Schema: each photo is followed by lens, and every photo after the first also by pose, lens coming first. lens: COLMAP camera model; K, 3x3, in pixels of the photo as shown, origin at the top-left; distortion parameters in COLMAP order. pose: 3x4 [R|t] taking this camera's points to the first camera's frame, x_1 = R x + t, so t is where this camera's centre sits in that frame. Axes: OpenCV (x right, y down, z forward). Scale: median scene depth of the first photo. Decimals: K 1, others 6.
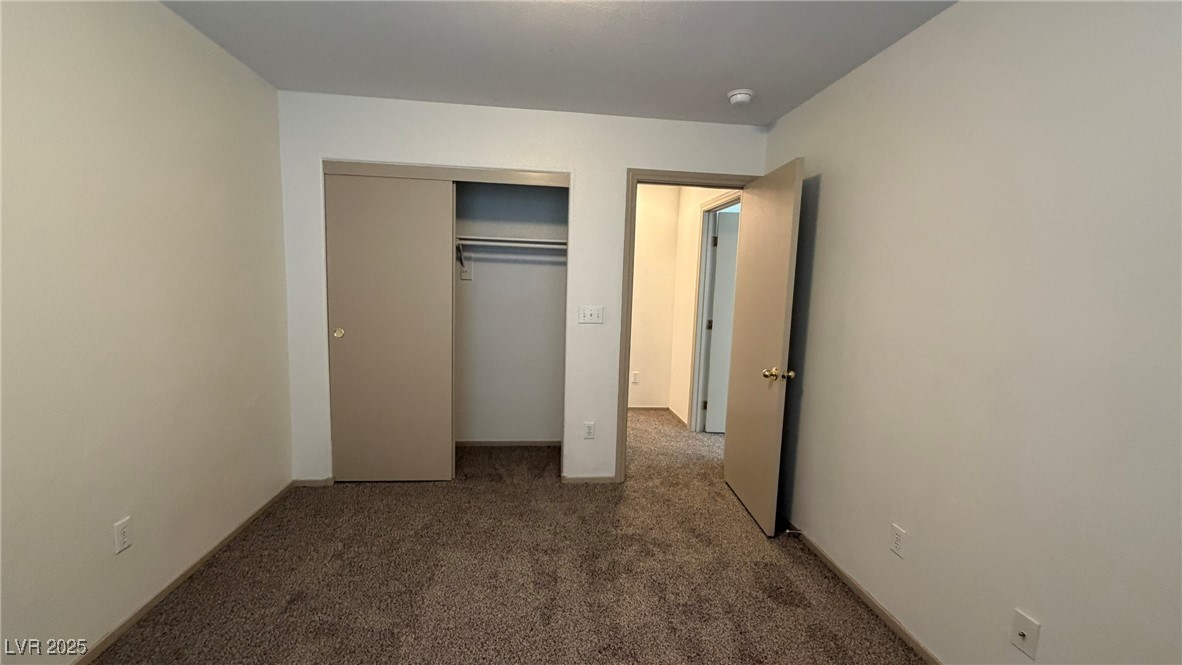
lens RADIAL K [[470.5, 0, 587.6], [0, 470.5, 334.8], [0, 0, 1]] dist [0.000534, 0.000005]
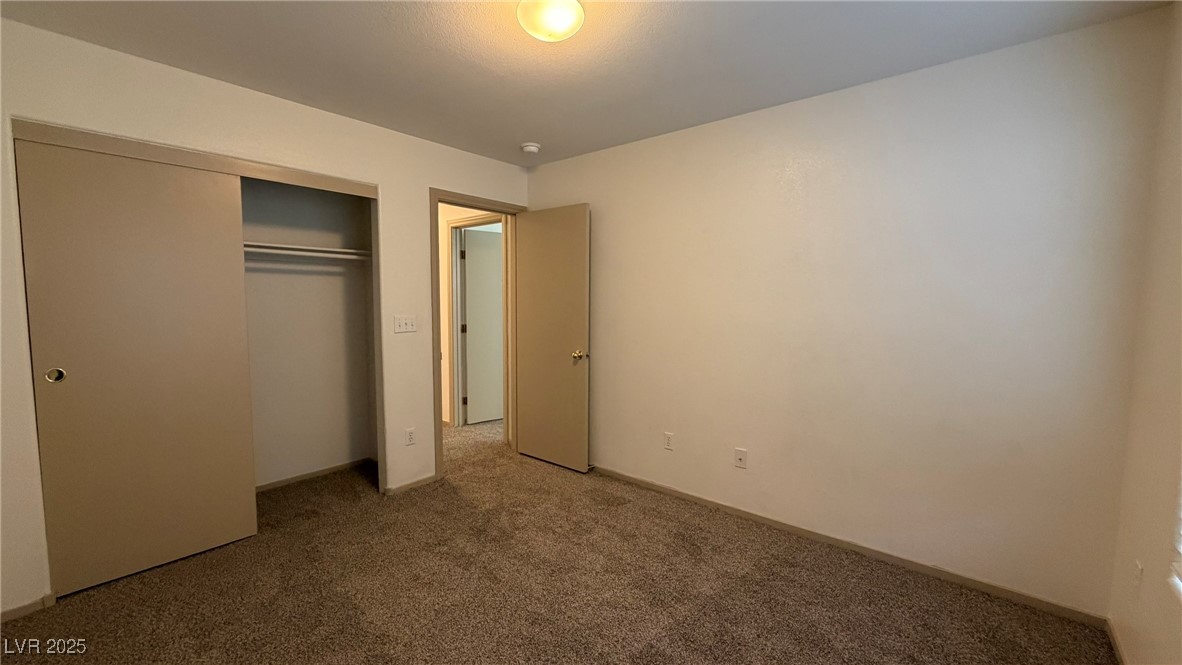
lens RADIAL K [[470.5, 0, 587.1], [0, 470.5, 337.3], [0, 0, 1]] dist [0.000534, 0.000005]
pose [[0.720661, -0.087934, 0.687689, -0.423629], [0.095846, 0.995035, 0.026793, -0.003415], [-0.686631, 0.046604, 0.725511, -0.022059]]
